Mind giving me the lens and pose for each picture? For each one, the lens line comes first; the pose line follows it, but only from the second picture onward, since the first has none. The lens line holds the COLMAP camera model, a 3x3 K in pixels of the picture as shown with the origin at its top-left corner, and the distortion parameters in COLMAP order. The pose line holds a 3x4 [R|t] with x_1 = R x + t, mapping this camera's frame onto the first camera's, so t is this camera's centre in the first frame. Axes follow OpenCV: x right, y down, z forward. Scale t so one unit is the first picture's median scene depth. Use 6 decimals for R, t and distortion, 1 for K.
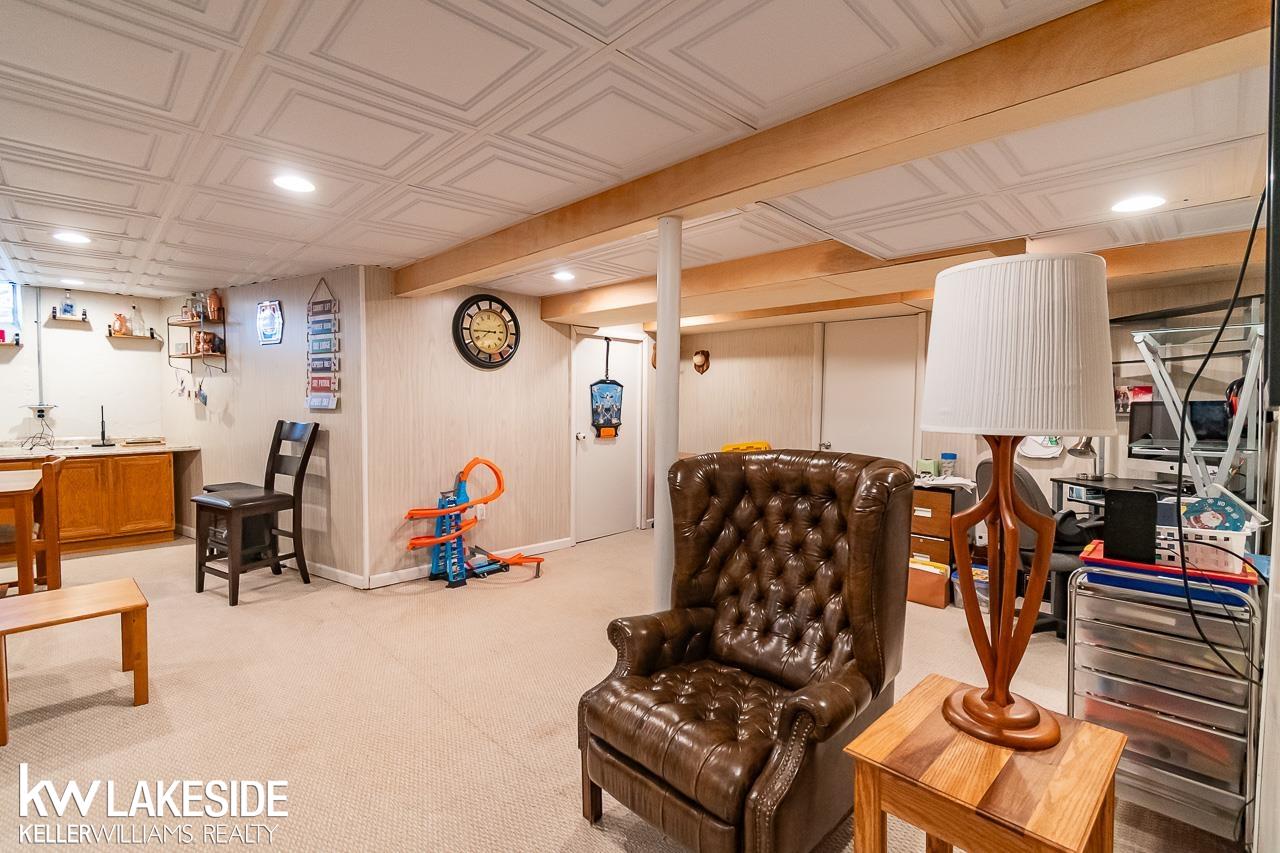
lens RADIAL K [[579.6, 0, 640.0], [0, 579.6, 426.5], [0, 0, 1]] dist [0.002851, 0.000115]
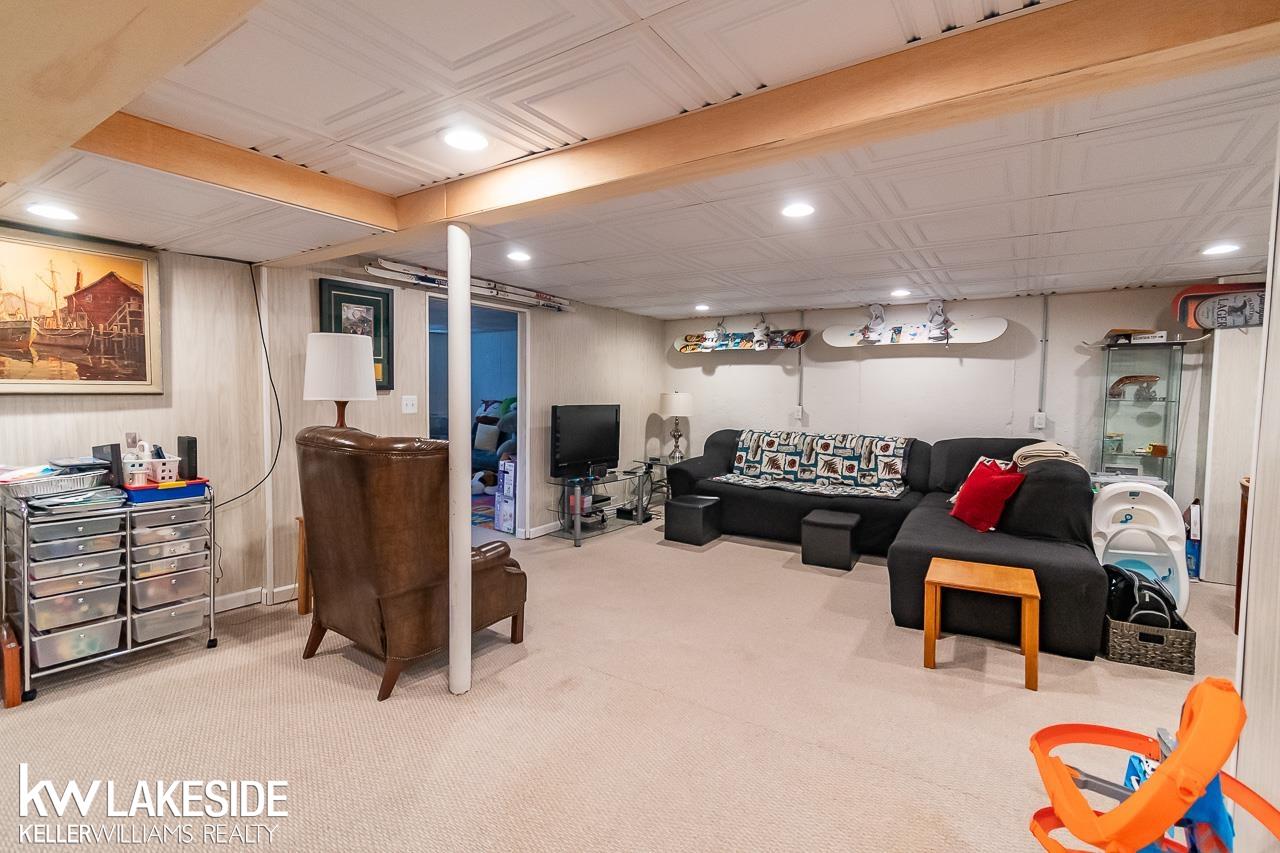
lens RADIAL K [[579.6, 0, 640.0], [0, 579.6, 426.5], [0, 0, 1]] dist [0.002851, 0.000115]
pose [[-0.979420, -0.014907, -0.201281, -0.039368], [-0.034998, 0.994705, 0.096632, -0.055751], [0.198774, 0.101688, -0.974756, 1.239328]]
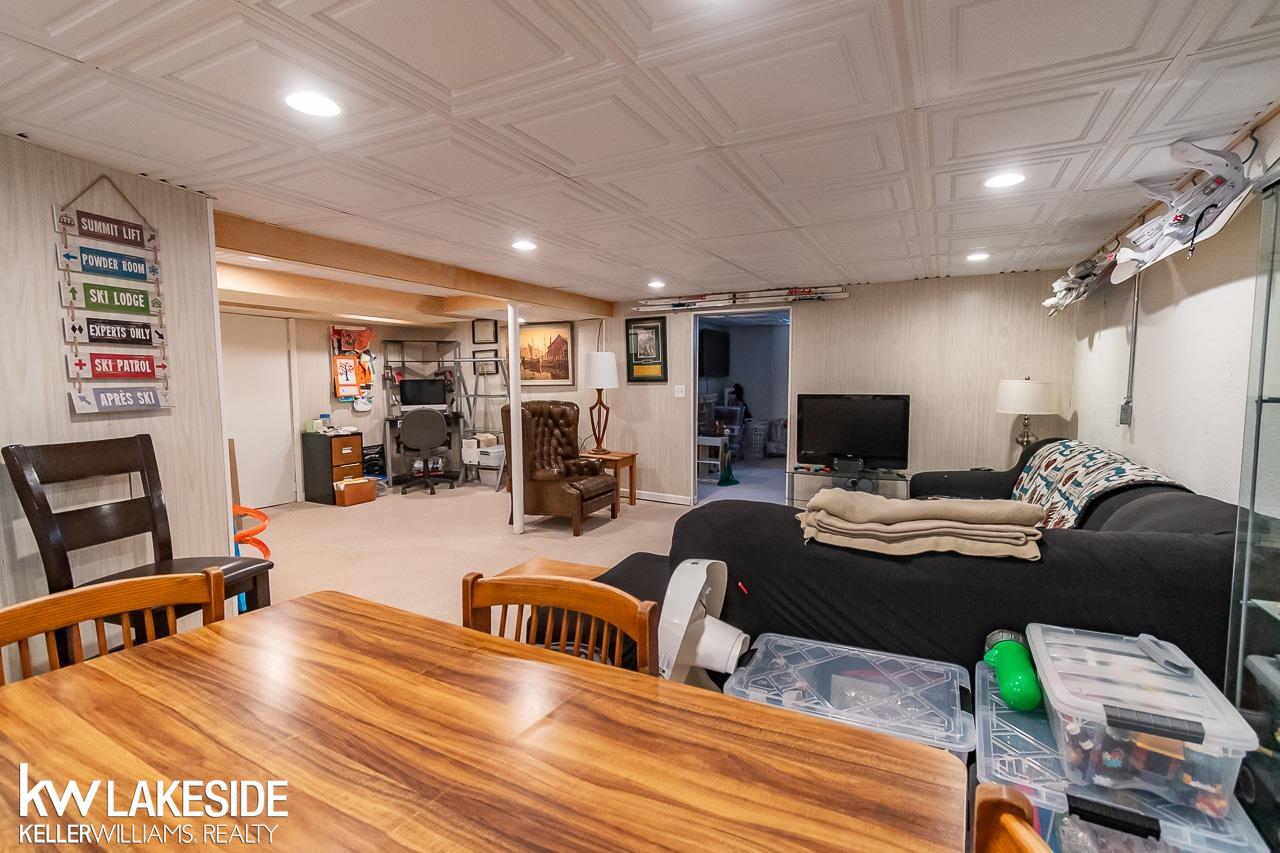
lens RADIAL K [[579.6, 0, 640.0], [0, 579.6, 426.5], [0, 0, 1]] dist [0.002851, 0.000115]
pose [[-0.320917, -0.088235, 0.942988, -1.282223], [0.042141, 0.993335, 0.107287, -0.056635], [-0.946169, 0.074169, -0.315059, 0.722330]]
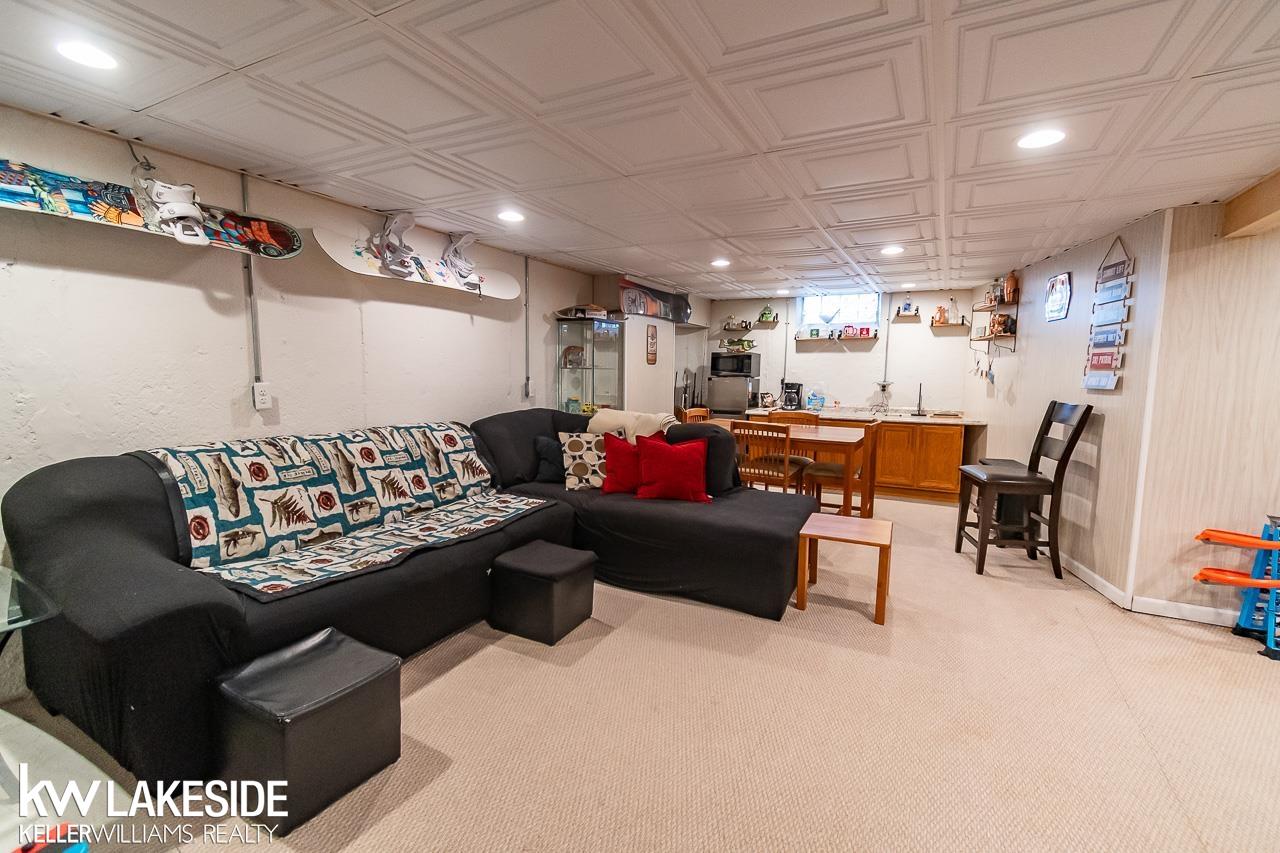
lens RADIAL K [[563.8, 0, 640.0], [0, 563.8, 426.5], [0, 0, 1]] dist [0.000573, 0.000195]
pose [[0.300629, 0.087036, -0.949761, 0.055525], [-0.054121, 0.995780, 0.074122, -0.000299], [0.952204, 0.029119, 0.304071, 0.085708]]
